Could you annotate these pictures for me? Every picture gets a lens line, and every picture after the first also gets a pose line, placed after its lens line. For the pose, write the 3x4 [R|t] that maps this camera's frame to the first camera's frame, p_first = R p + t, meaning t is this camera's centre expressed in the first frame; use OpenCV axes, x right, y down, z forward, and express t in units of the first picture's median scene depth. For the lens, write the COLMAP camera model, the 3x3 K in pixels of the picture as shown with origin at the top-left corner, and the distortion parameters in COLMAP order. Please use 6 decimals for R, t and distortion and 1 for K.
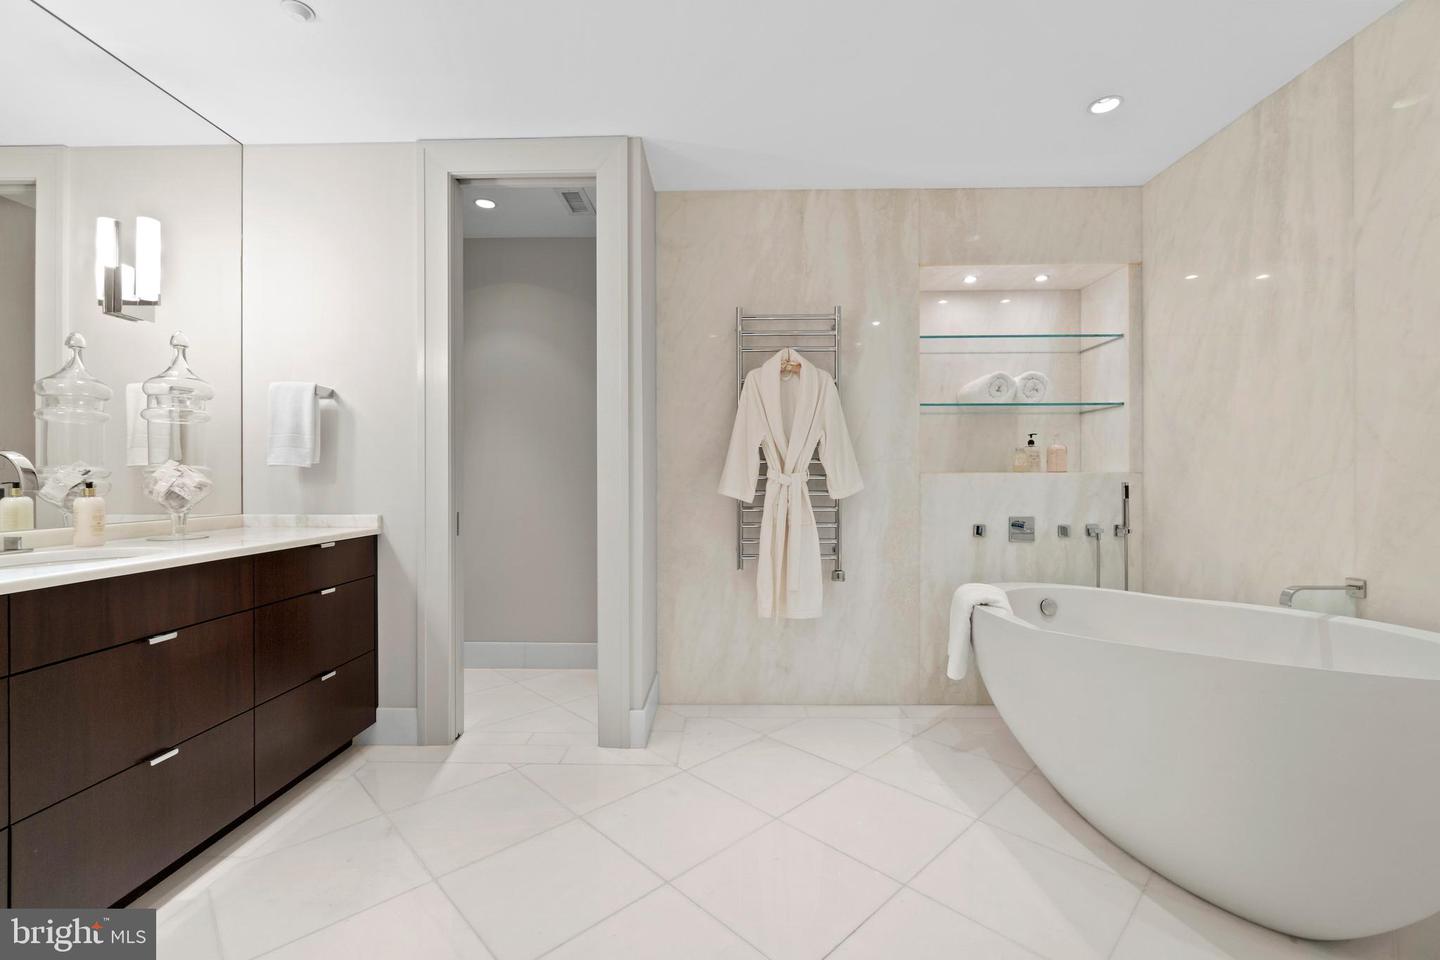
lens RADIAL K [[624.6, 0, 720.0], [0, 624.6, 480.0], [0, 0, 1]] dist [-0.001291, -0.000219]
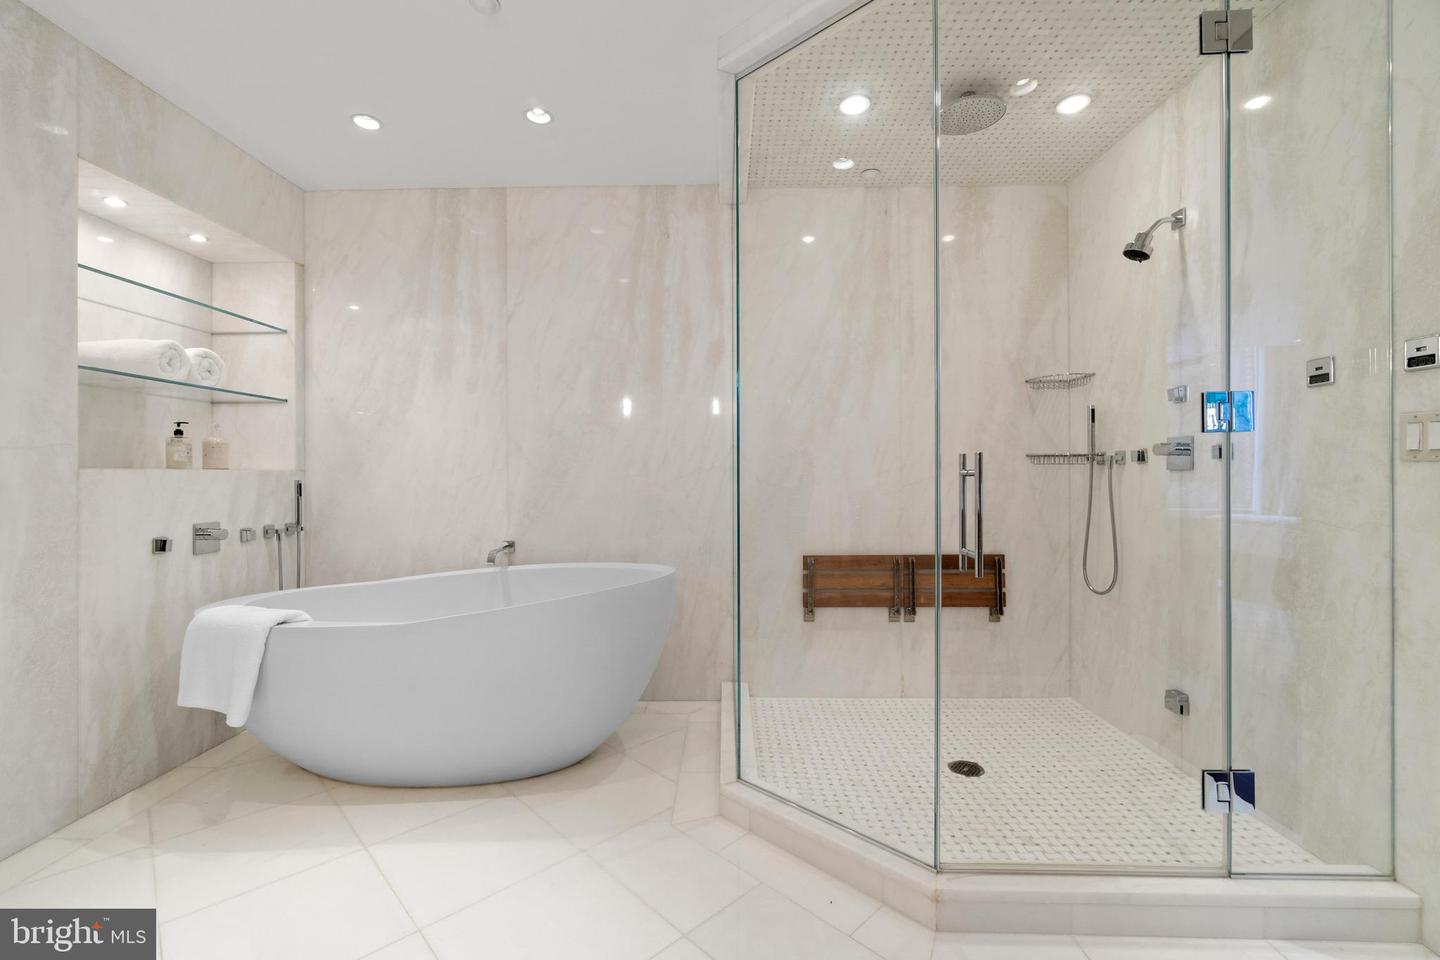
lens RADIAL K [[619.6, 0, 715.6], [0, 619.6, 474.8], [0, 0, 1]] dist [0.001318, -0.000094]
pose [[0.007892, 0.000504, 0.999969, -0.333806], [0.006729, 0.999977, -0.000557, 0.000322], [-0.999946, 0.006733, 0.007888, 0.318721]]
